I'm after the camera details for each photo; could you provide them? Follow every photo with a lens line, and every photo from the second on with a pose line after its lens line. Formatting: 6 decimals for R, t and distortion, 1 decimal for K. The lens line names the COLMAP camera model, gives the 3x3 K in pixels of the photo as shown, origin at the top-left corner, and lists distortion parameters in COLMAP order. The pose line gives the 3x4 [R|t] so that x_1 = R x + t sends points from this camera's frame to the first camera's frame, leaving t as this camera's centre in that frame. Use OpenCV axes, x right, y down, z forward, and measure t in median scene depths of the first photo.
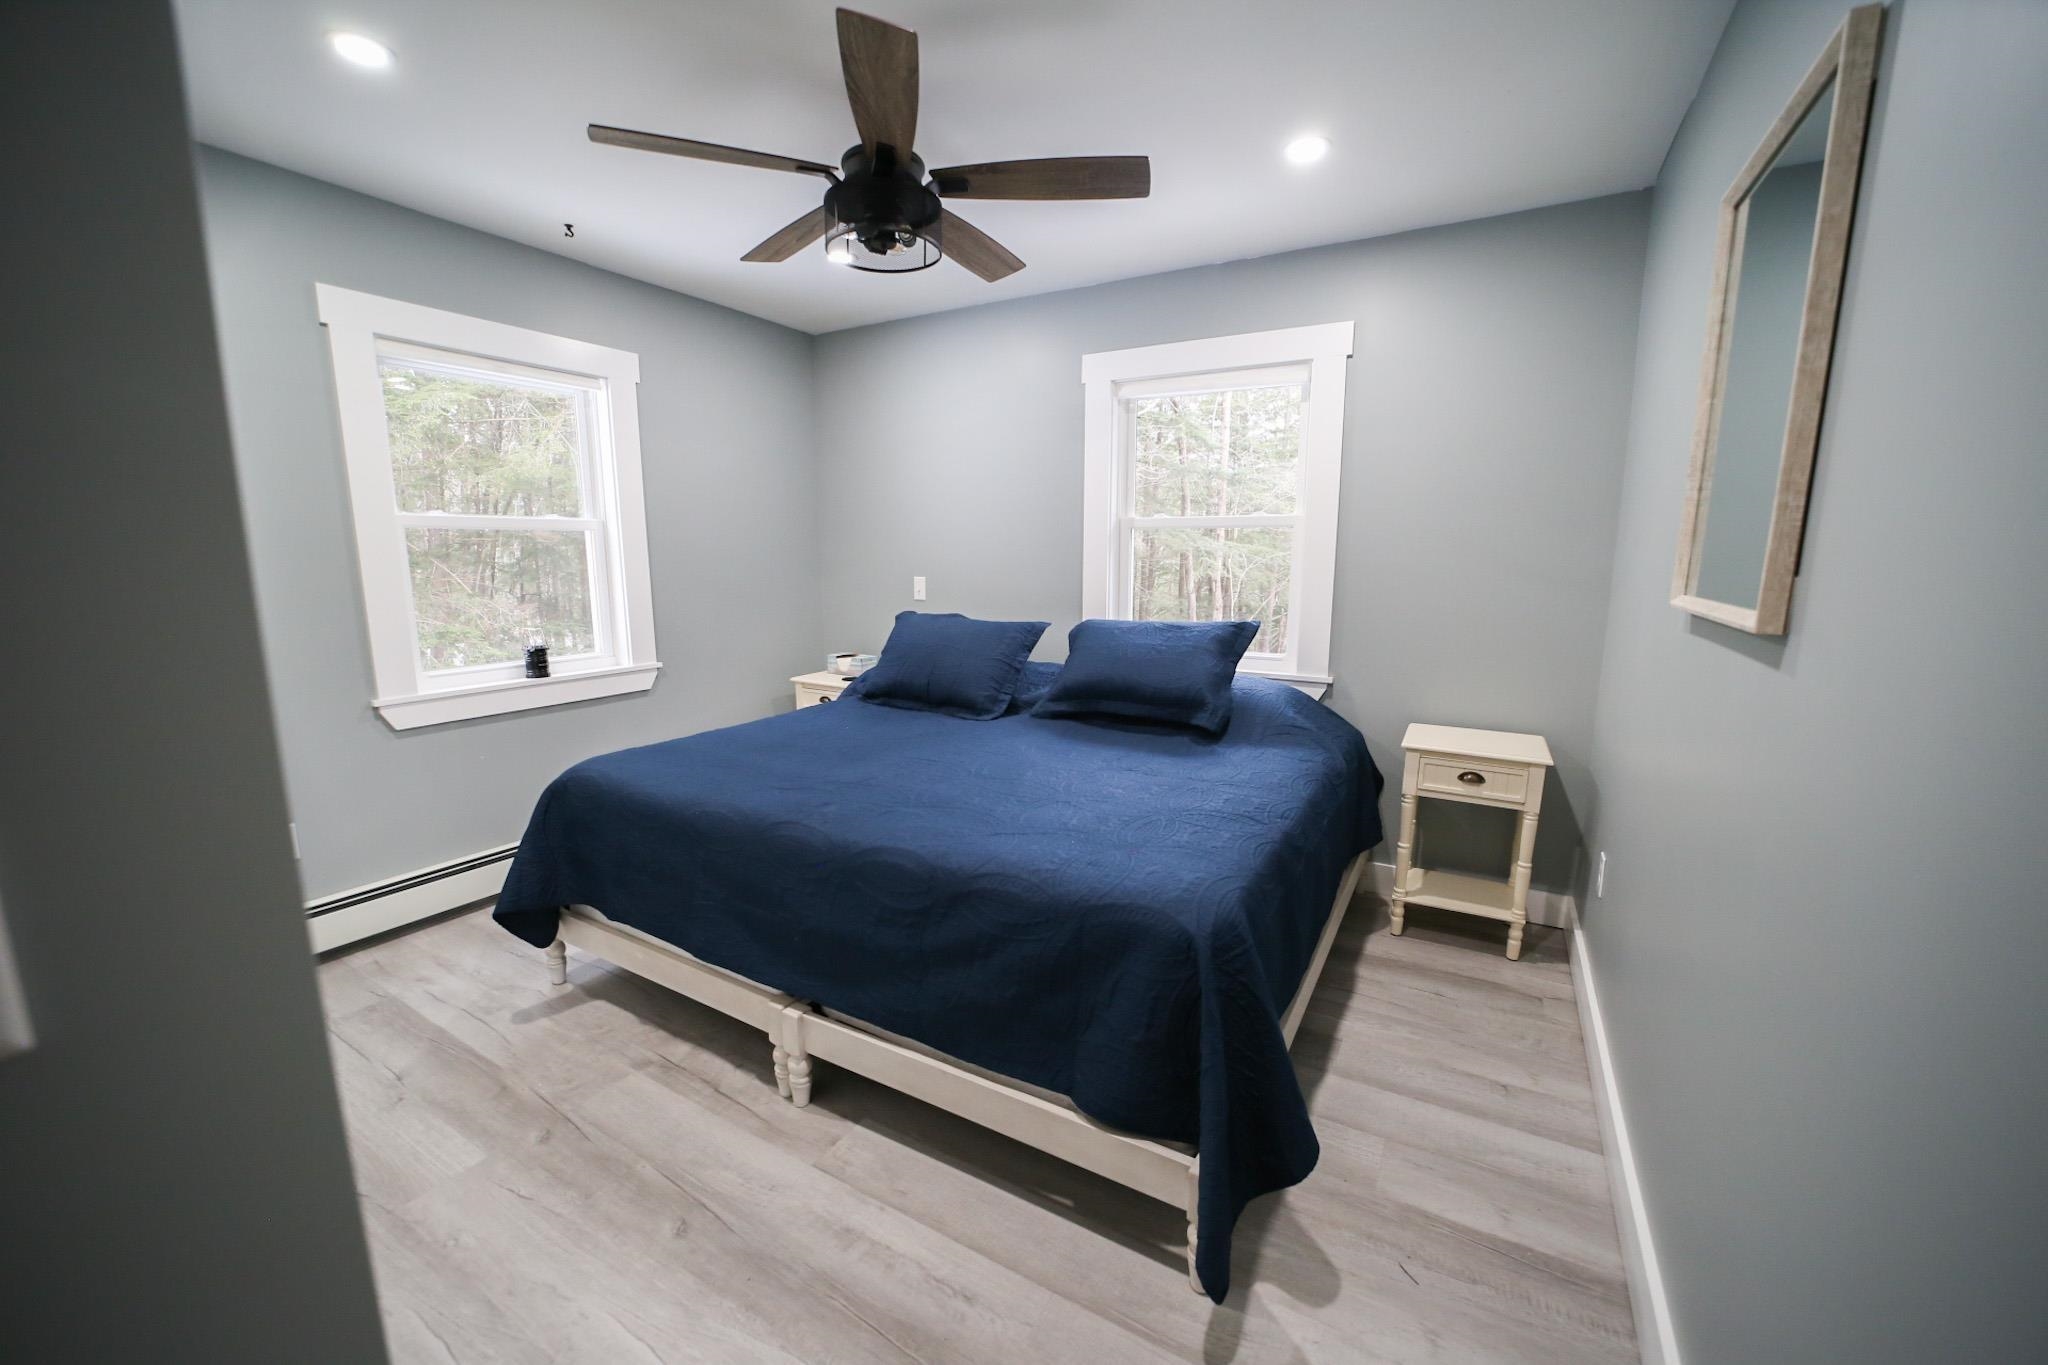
lens RADIAL K [[818.9, 0, 1023.7], [0, 818.9, 692.6], [0, 0, 1]] dist [-0.047750, 0.011819]
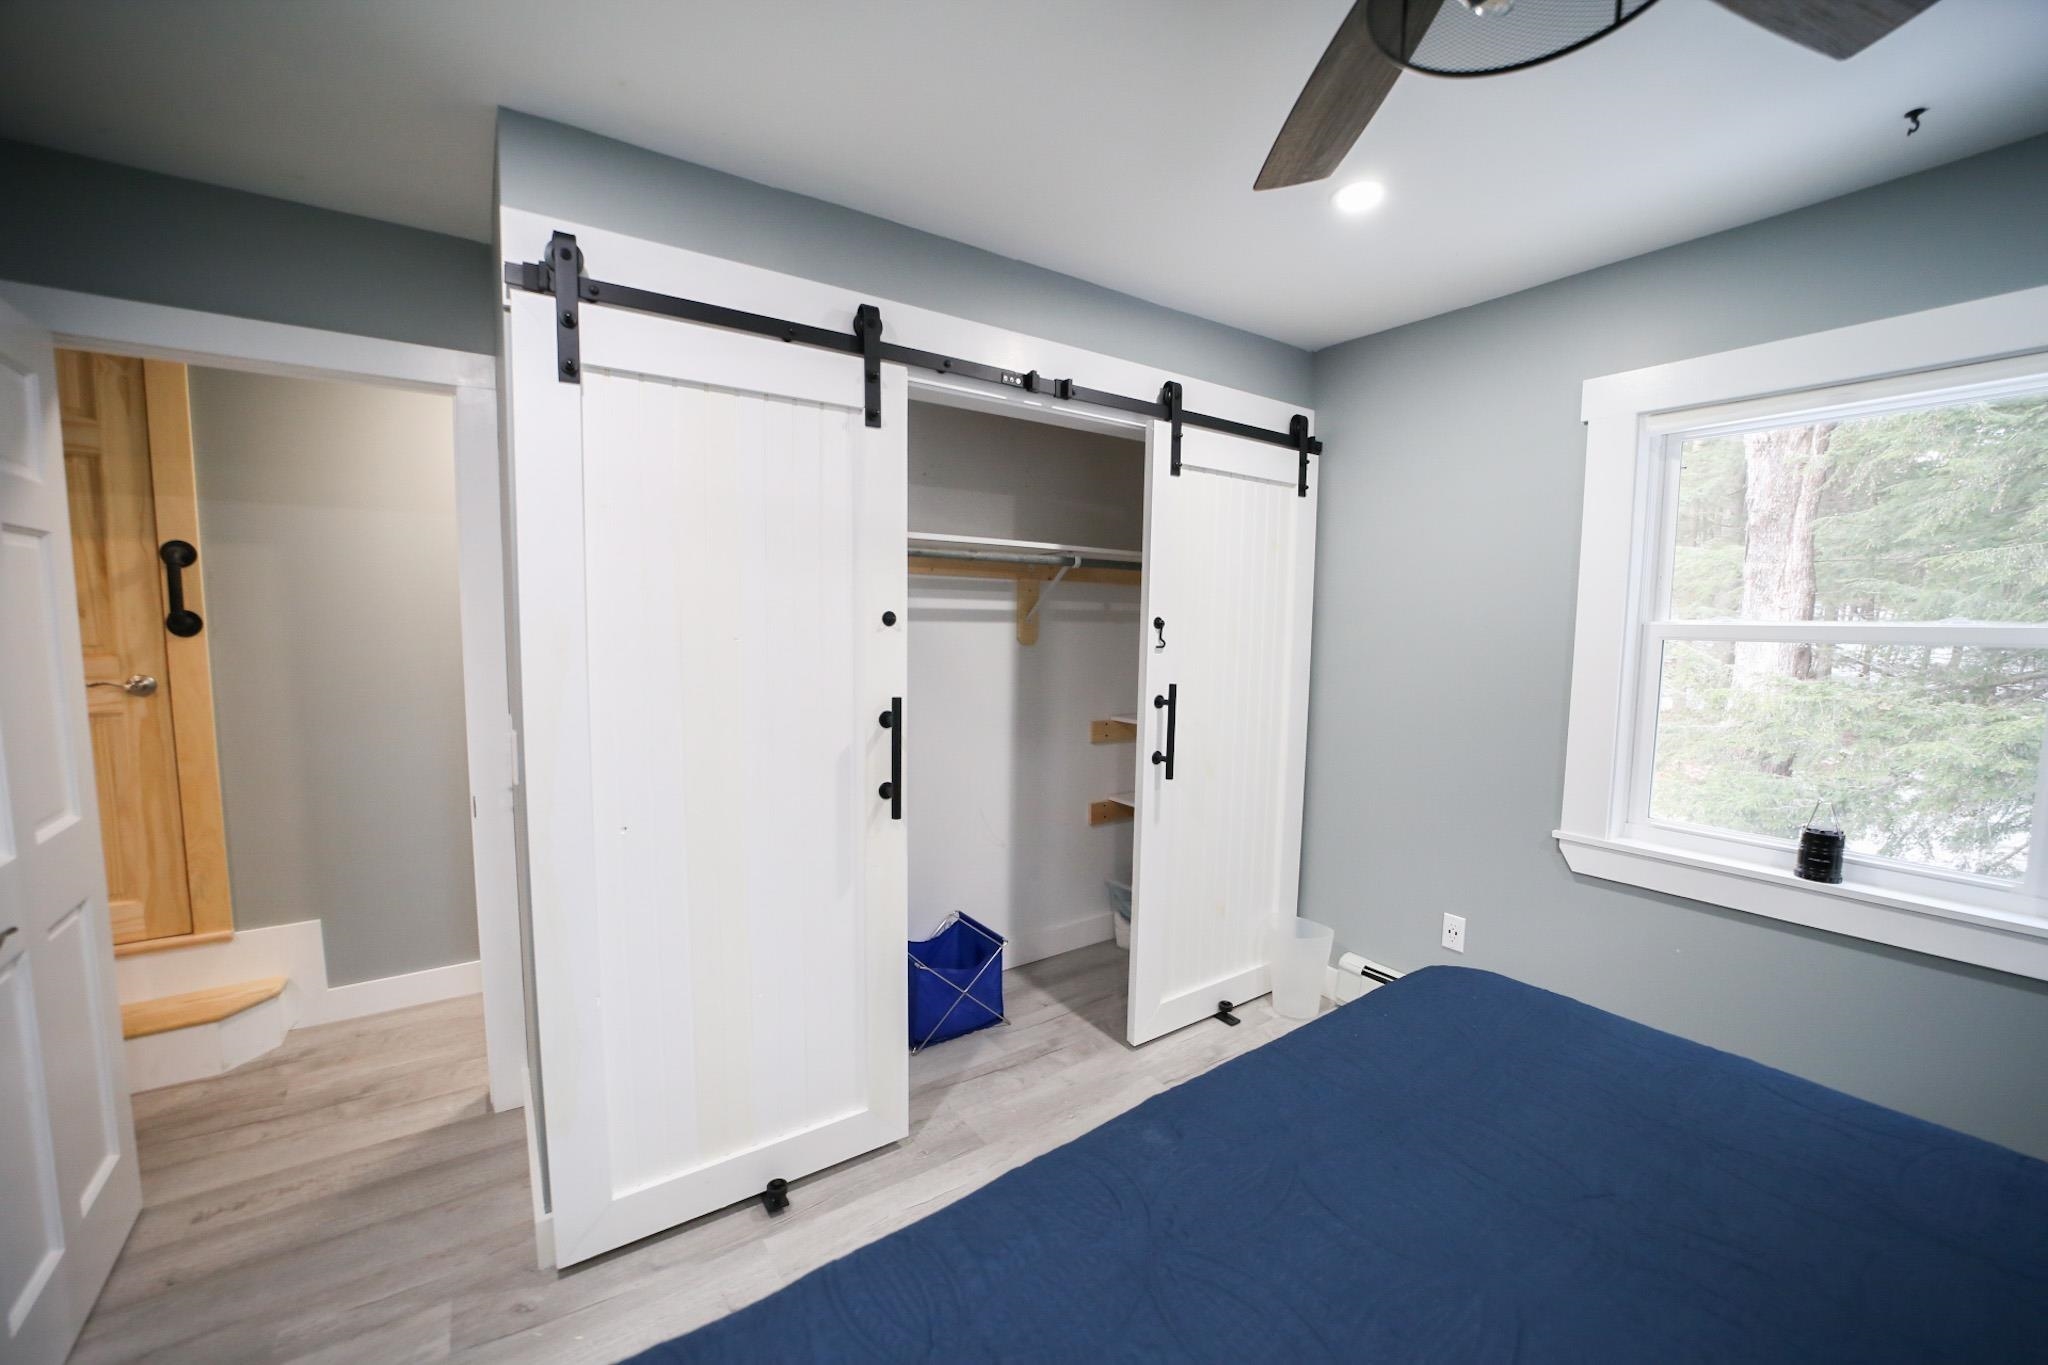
lens RADIAL K [[818.9, 0, 1023.7], [0, 818.9, 692.6], [0, 0, 1]] dist [-0.047750, 0.011819]
pose [[-0.432397, 0.063754, -0.899427, 0.205797], [-0.173821, 0.972894, 0.152525, -0.153832], [0.884771, 0.222290, -0.409594, 0.724496]]
